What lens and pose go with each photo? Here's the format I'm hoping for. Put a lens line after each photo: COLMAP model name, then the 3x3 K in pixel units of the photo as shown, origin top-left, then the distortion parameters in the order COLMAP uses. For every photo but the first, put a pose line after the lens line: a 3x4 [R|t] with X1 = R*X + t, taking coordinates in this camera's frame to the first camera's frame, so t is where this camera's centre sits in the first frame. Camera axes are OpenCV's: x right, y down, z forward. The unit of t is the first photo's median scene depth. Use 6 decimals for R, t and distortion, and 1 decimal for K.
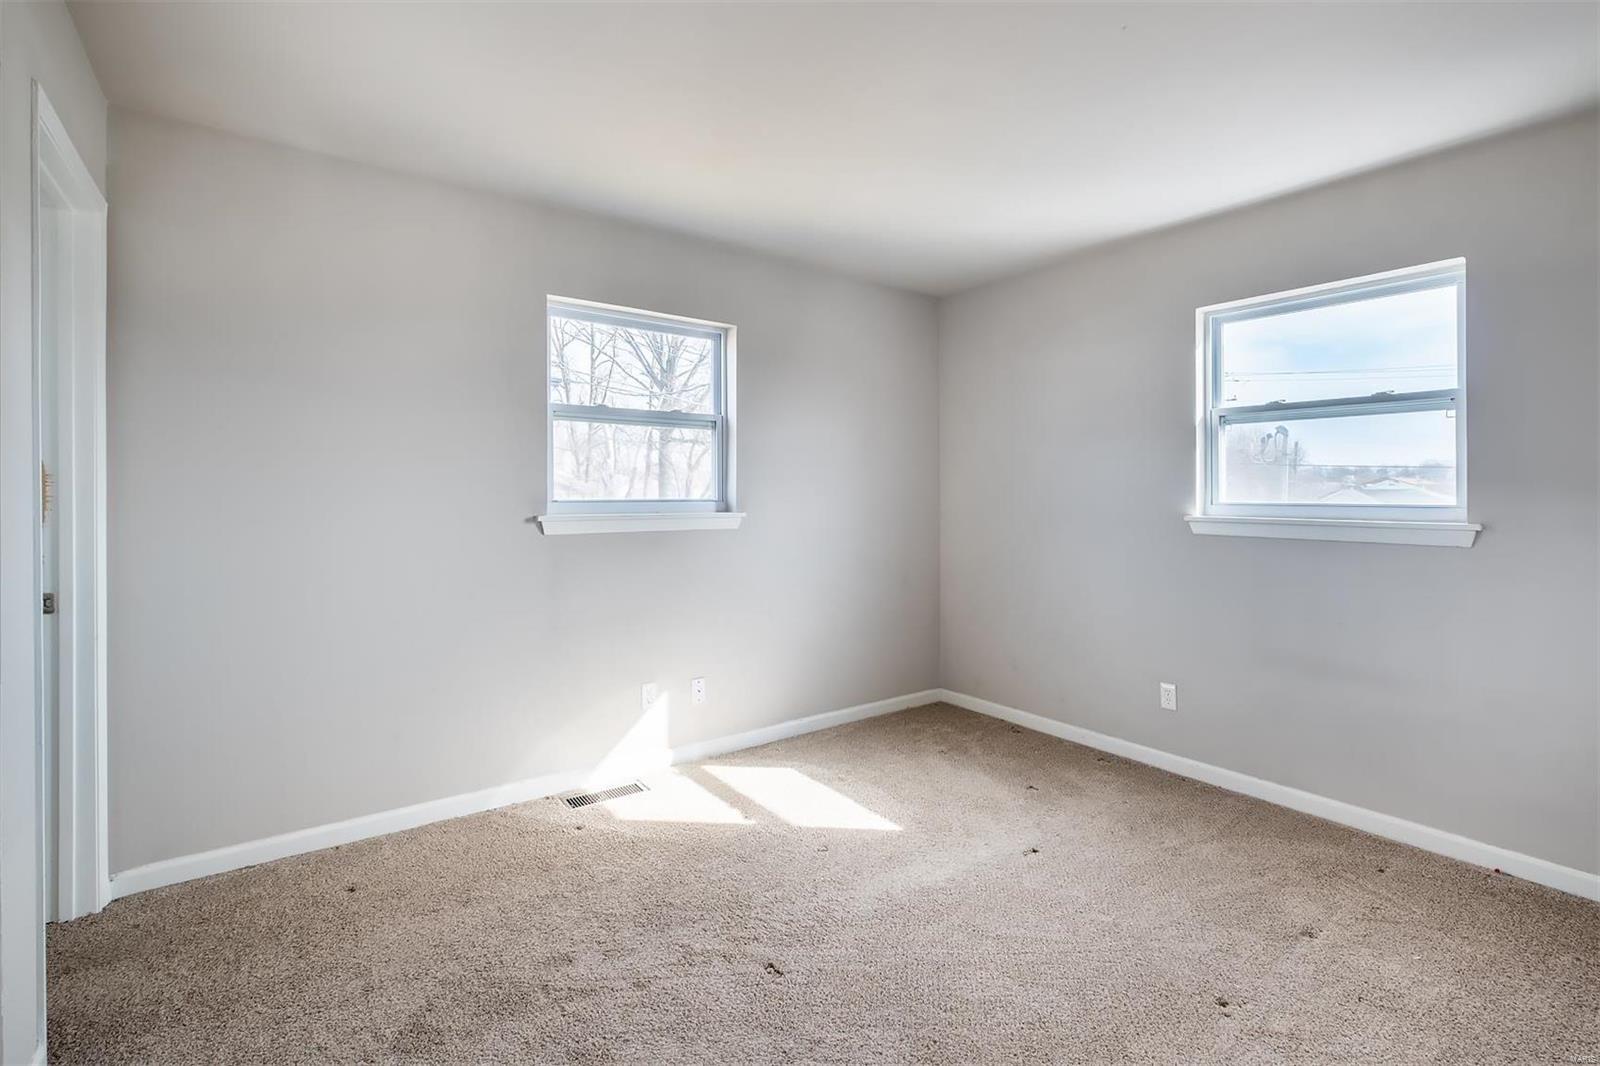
lens RADIAL K [[731.5, 0, 809.9], [0, 731.5, 493.5], [0, 0, 1]] dist [-0.003820, -0.000509]
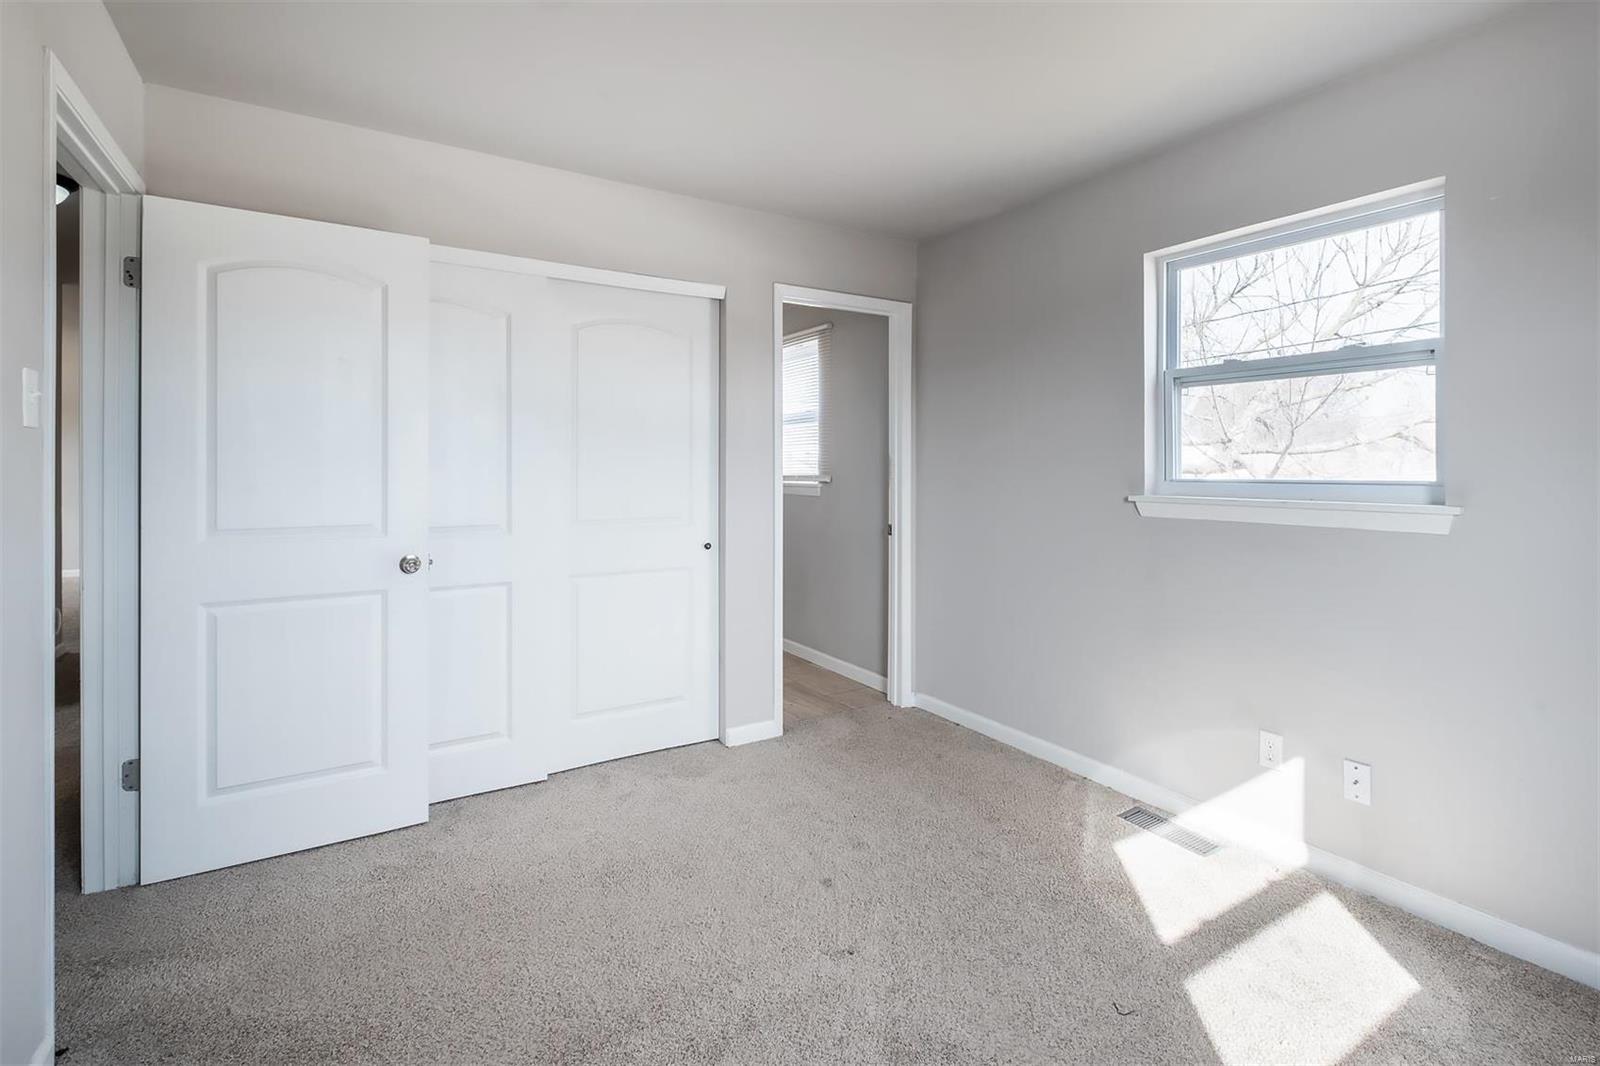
lens RADIAL K [[731.5, 0, 803.7], [0, 731.5, 473.8], [0, 0, 1]] dist [-0.003820, -0.000509]
pose [[-0.078735, 0.003978, -0.996888, 0.541745], [0.000124, 0.999992, 0.003980, -0.001306], [0.996896, 0.000190, -0.078735, 0.595593]]
